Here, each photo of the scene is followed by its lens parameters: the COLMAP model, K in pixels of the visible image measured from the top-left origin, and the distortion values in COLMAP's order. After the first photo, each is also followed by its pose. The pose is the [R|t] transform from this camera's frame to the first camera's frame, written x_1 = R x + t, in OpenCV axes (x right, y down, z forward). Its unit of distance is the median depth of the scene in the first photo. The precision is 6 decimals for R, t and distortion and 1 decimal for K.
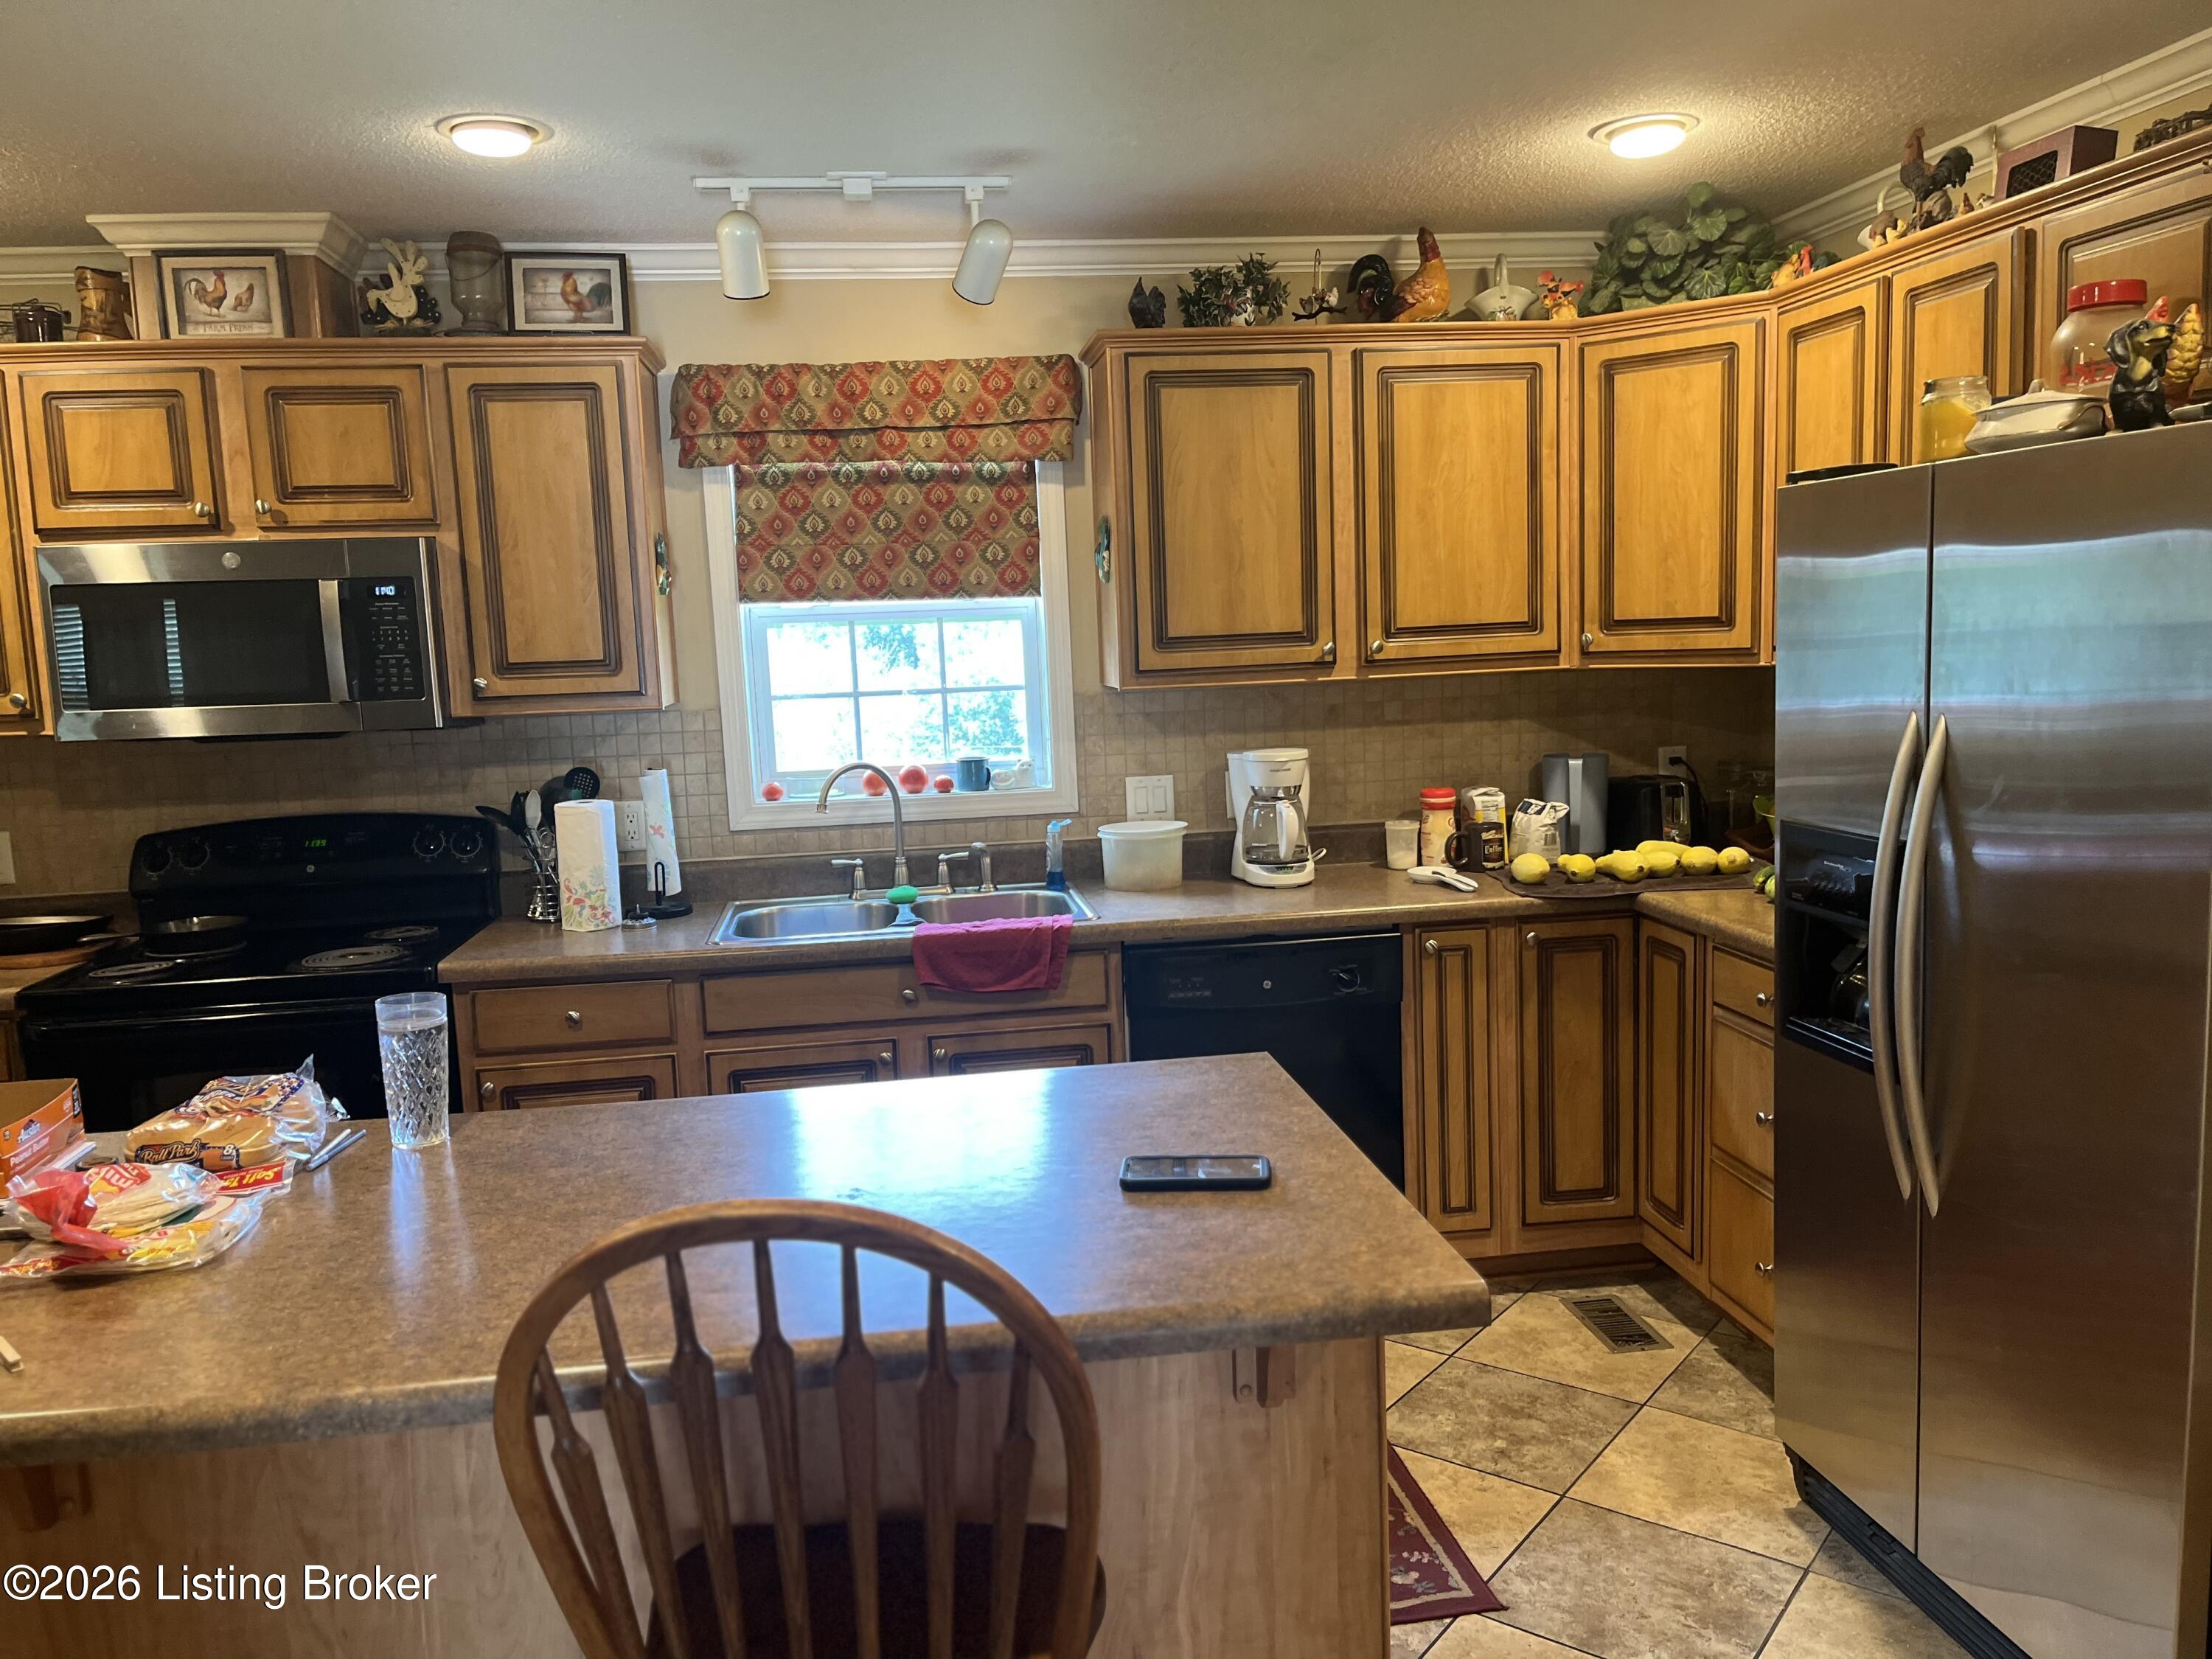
lens RADIAL K [[1684.6, 0, 1104.2], [0, 1684.6, 826.3], [0, 0, 1]] dist [0.066810, -0.088154]
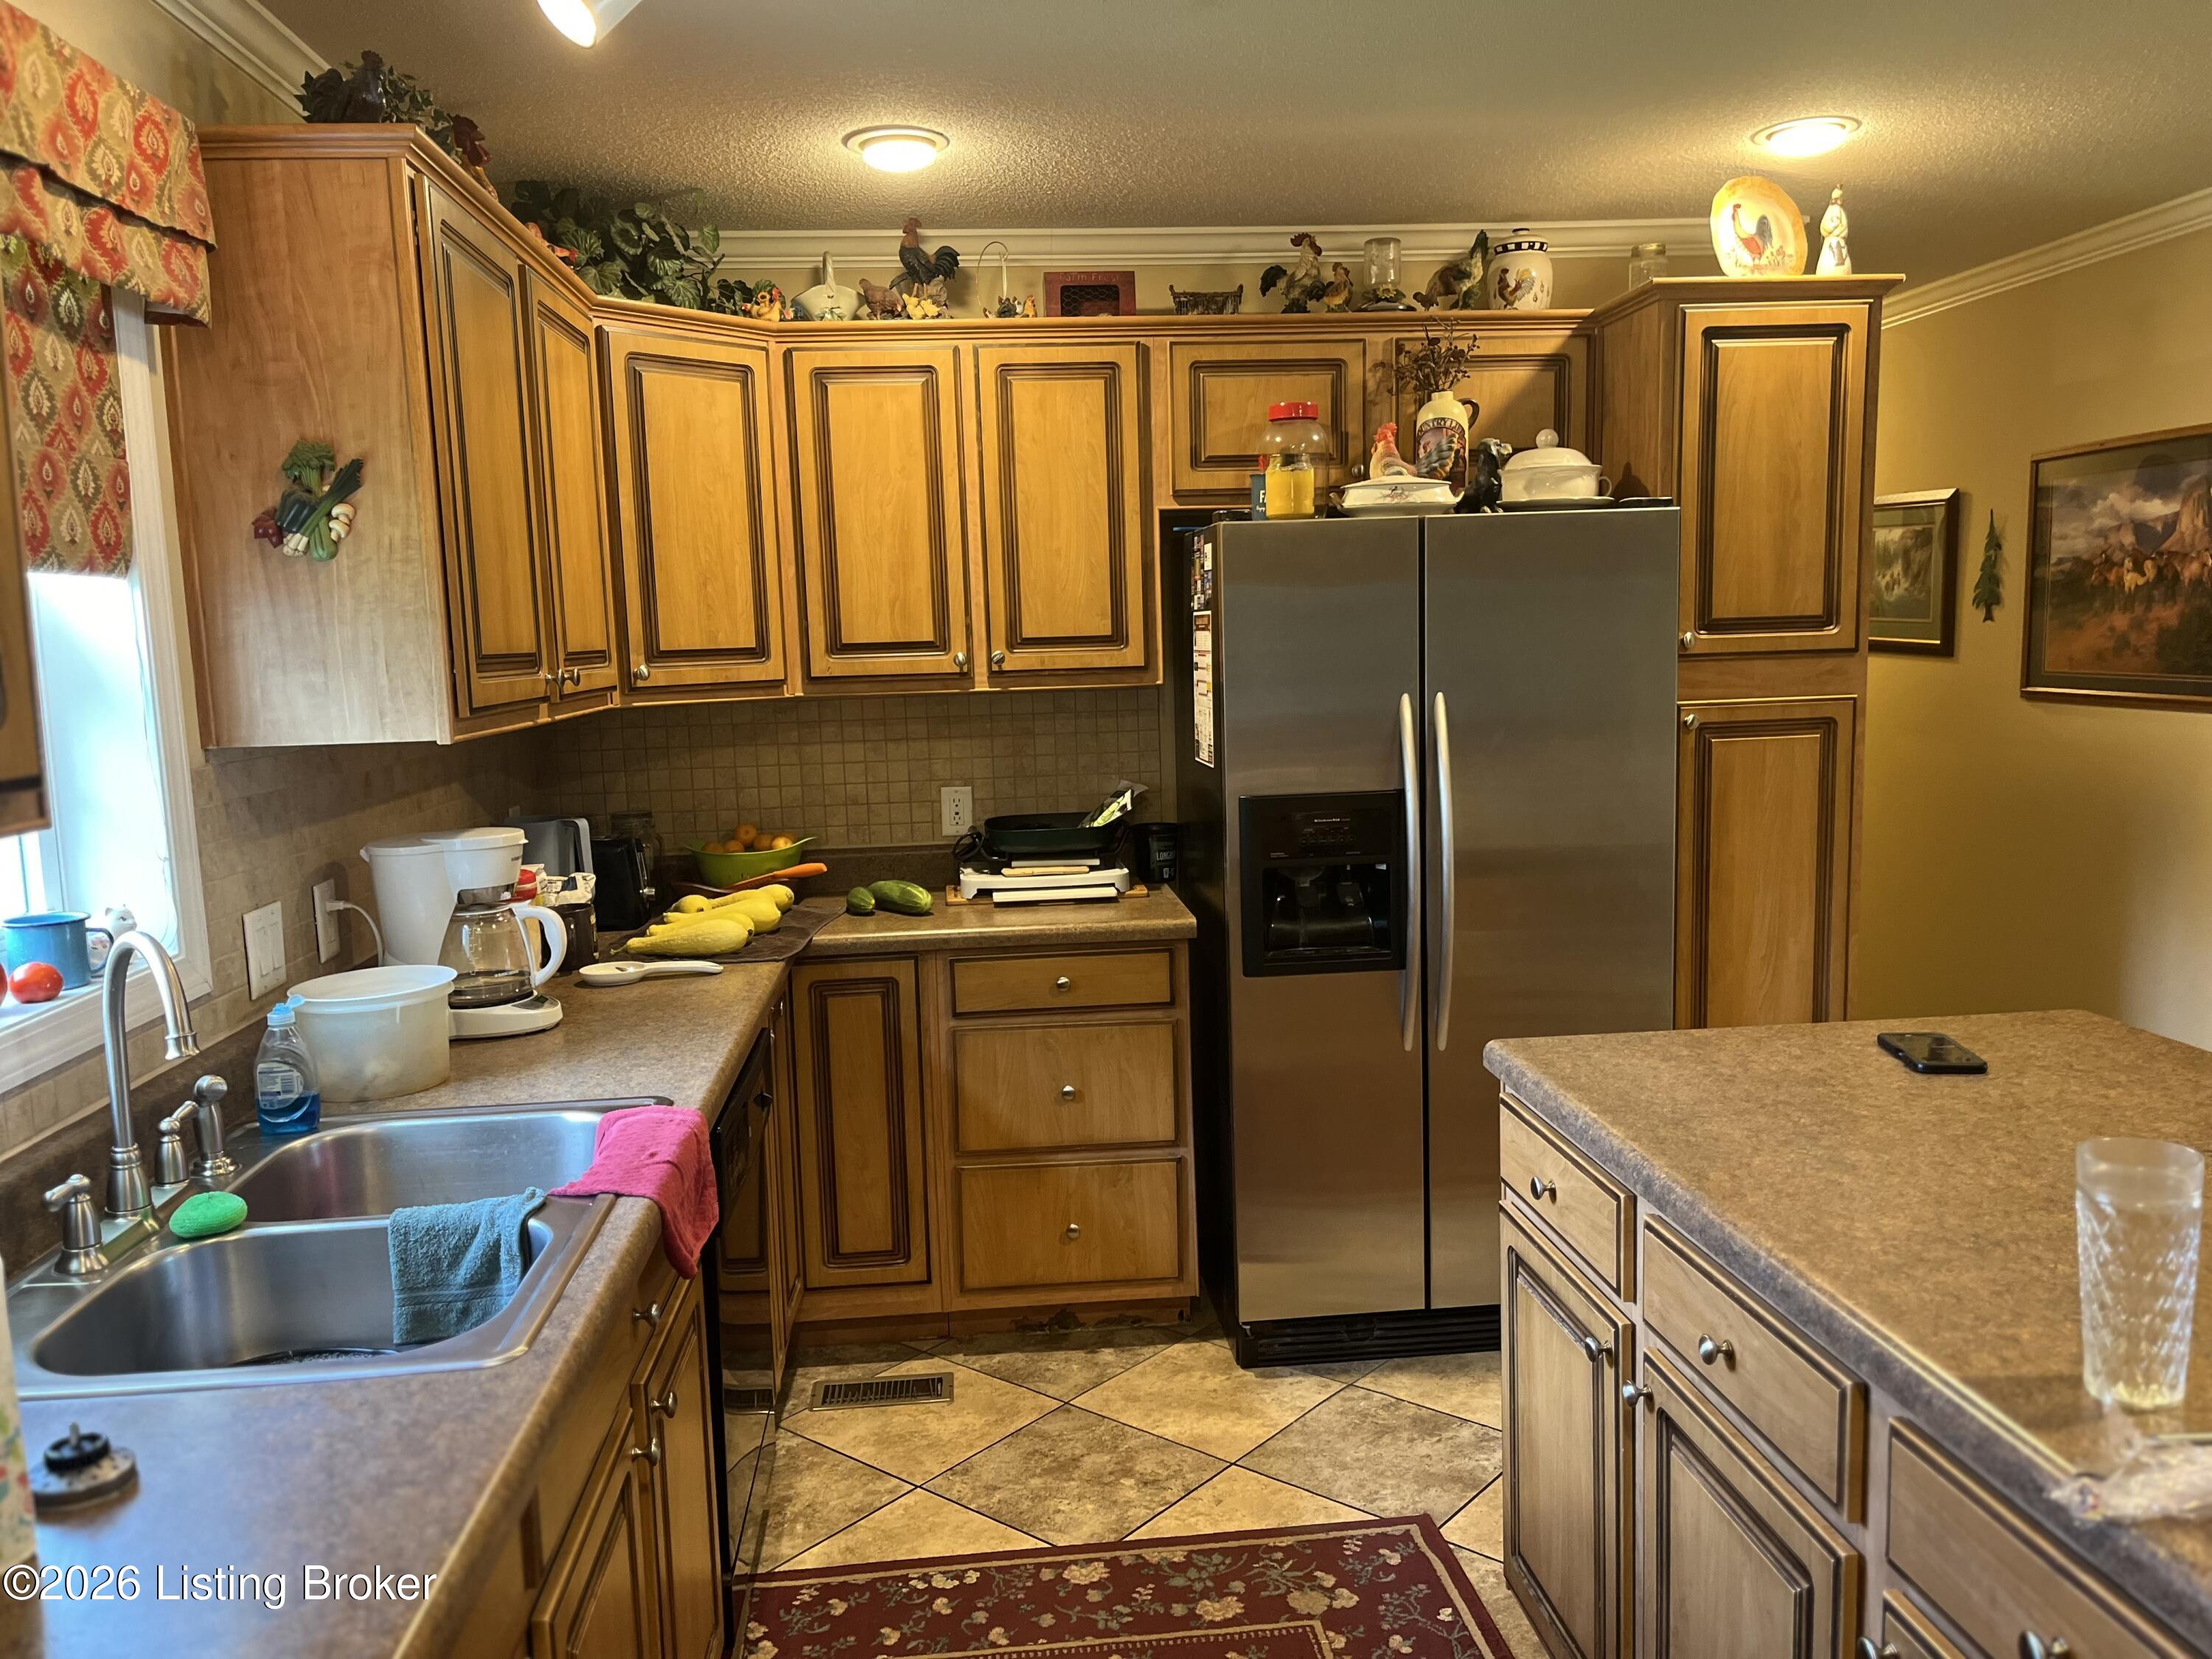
lens RADIAL K [[1684.6, 0, 1106.0], [0, 1684.6, 827.7], [0, 0, 1]] dist [0.066810, -0.088154]
pose [[0.043274, -0.077873, 0.996024, -0.709337], [0.149252, 0.986274, 0.070626, -0.073642], [-0.987852, 0.145603, 0.054303, 0.921978]]
